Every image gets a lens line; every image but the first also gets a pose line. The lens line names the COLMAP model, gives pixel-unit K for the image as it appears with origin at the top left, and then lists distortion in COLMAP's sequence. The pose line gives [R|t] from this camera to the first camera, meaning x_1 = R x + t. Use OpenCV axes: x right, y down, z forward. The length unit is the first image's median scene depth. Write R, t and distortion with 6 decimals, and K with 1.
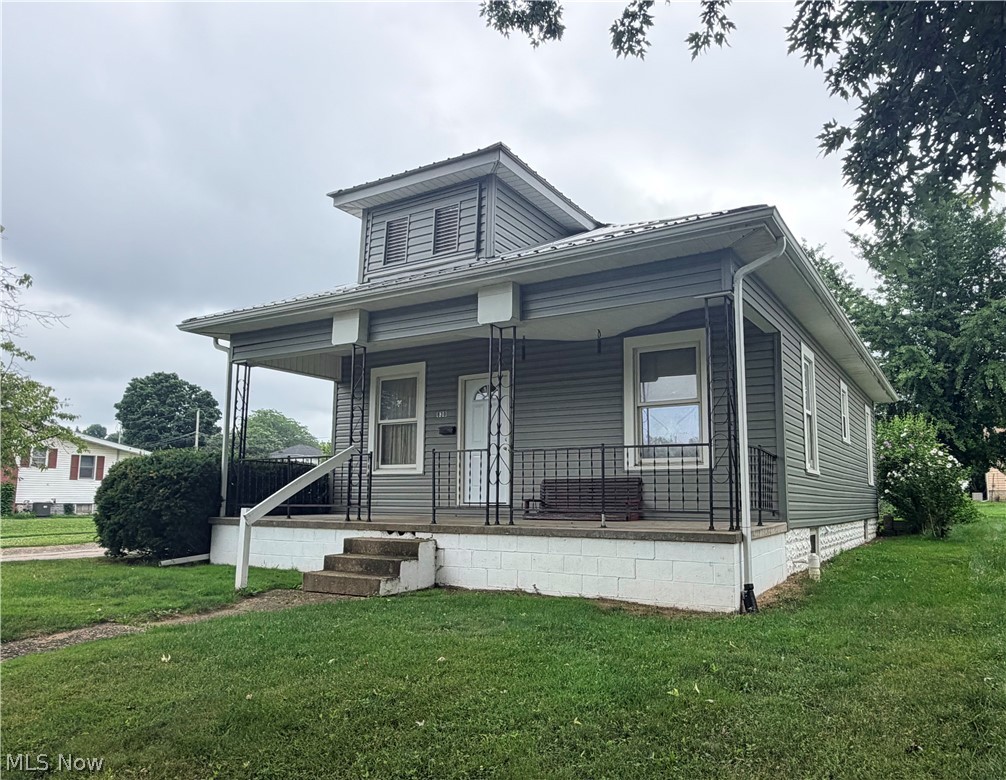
lens RADIAL K [[678.3, 0, 552.5], [0, 678.3, 409.4], [0, 0, 1]] dist [-0.027129, 0.001550]
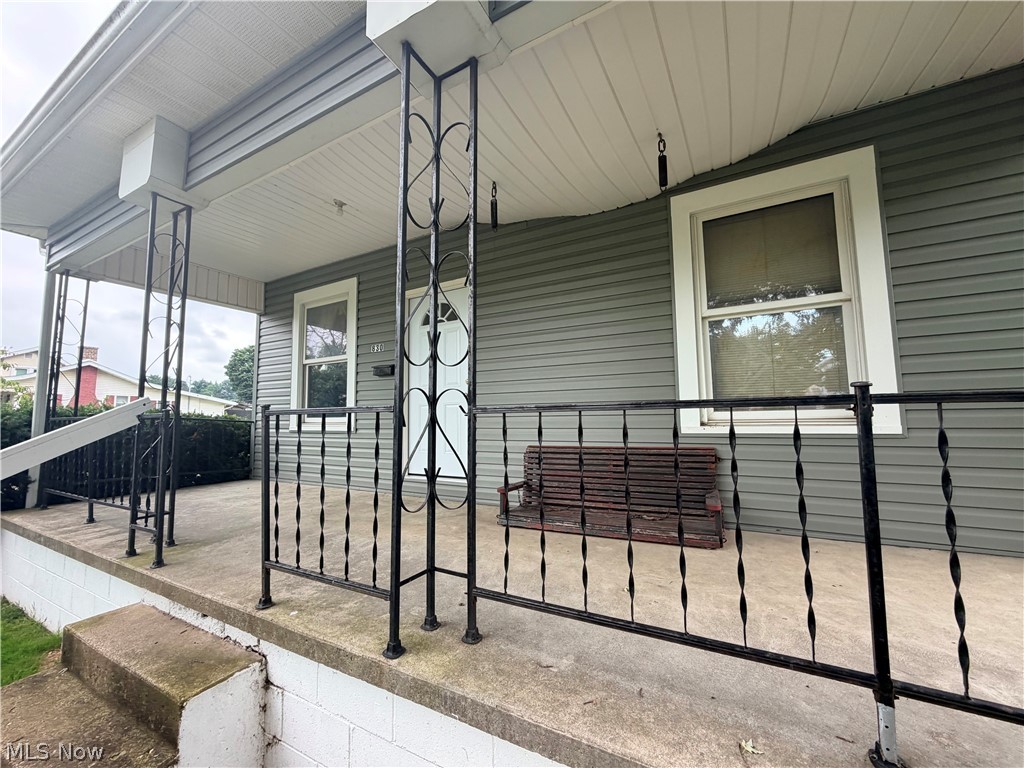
lens RADIAL K [[409.4, 0, 503.8], [0, 409.4, 379.0], [0, 0, 1]] dist [-0.002030, 0.000518]
pose [[0.999899, -0.014203, -0.000209, -0.036068], [0.014203, 0.999406, 0.031398, 0.033310], [-0.000237, -0.031398, 0.999507, 0.665212]]
